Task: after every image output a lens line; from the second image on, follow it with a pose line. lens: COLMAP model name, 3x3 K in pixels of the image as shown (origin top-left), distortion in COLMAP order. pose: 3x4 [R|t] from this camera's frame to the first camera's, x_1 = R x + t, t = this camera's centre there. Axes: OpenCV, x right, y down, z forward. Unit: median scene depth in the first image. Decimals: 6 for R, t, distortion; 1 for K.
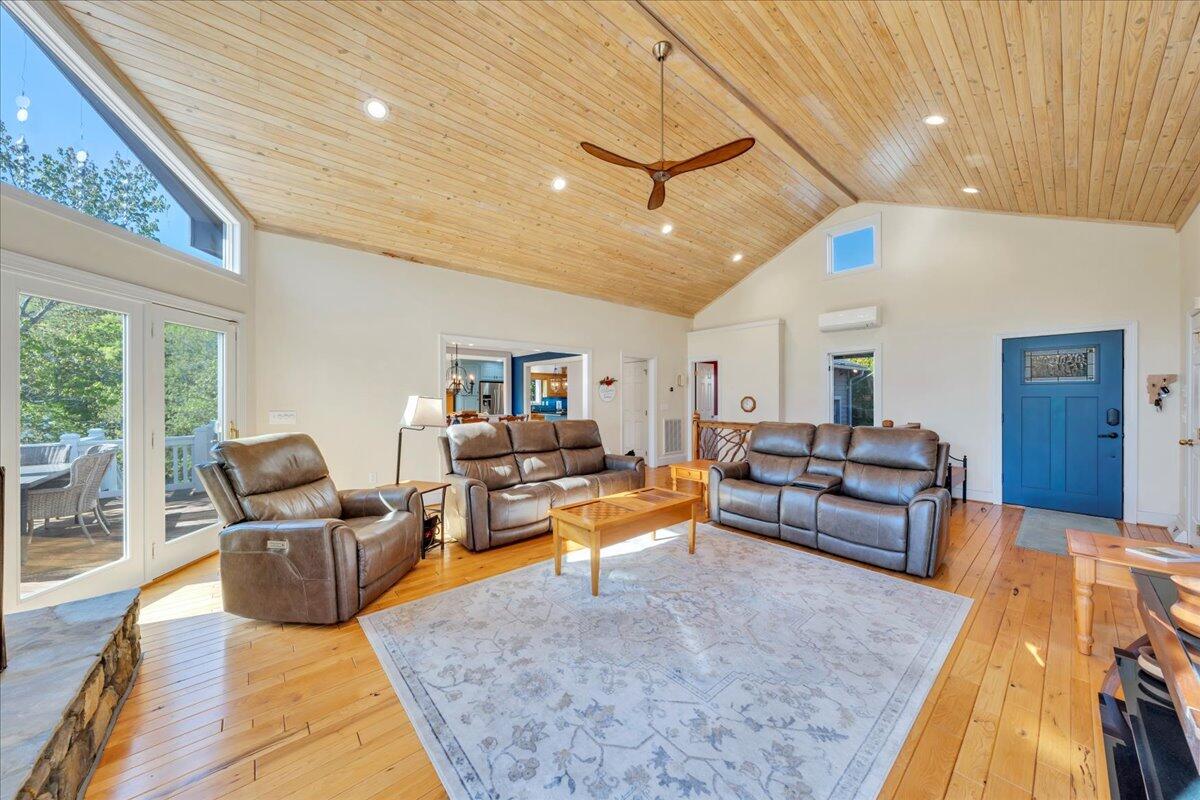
lens RADIAL K [[406.6, 0, 610.7], [0, 406.6, 396.2], [0, 0, 1]] dist [-0.000200, -0.000084]
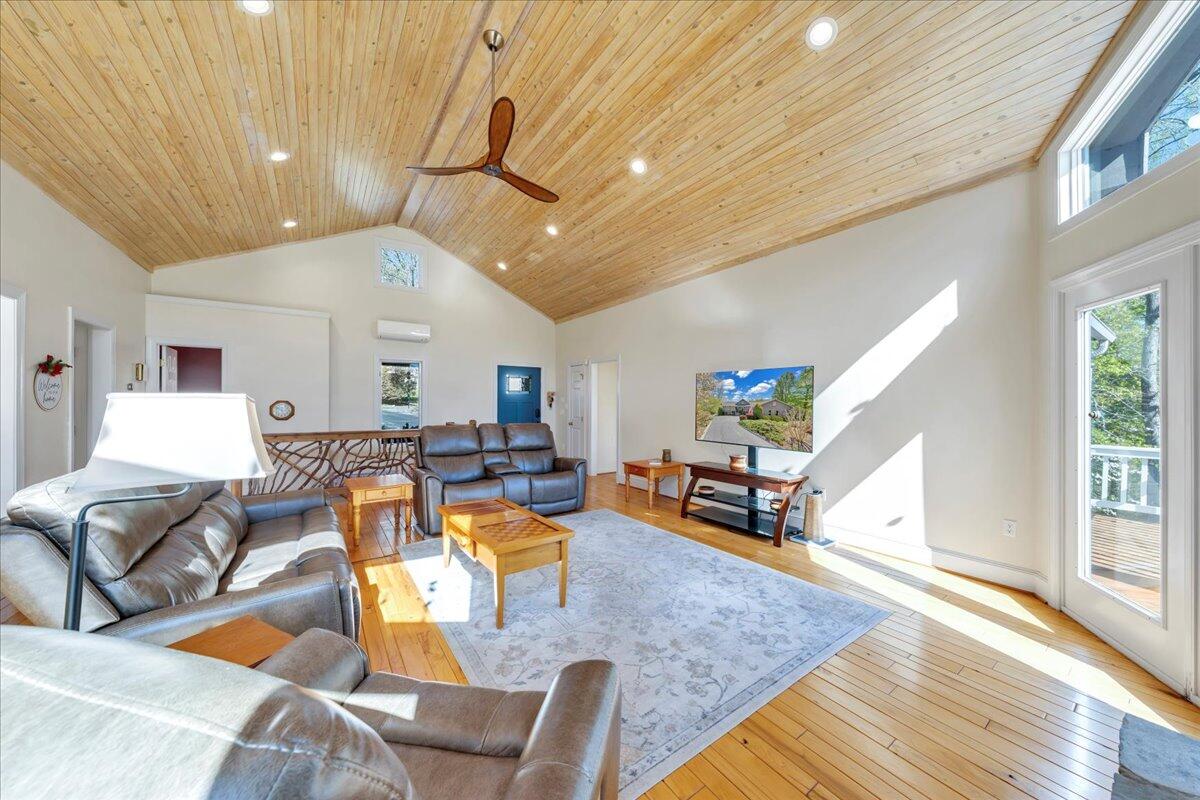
lens RADIAL K [[402.3, 0, 592.0], [0, 402.3, 404.3], [0, 0, 1]] dist [-0.000613, 0.000032]
pose [[0.129727, -0.002457, 0.991547, -0.601673], [-0.007830, 0.999963, 0.003503, 0.000921], [-0.991519, -0.008218, 0.129703, 0.495404]]
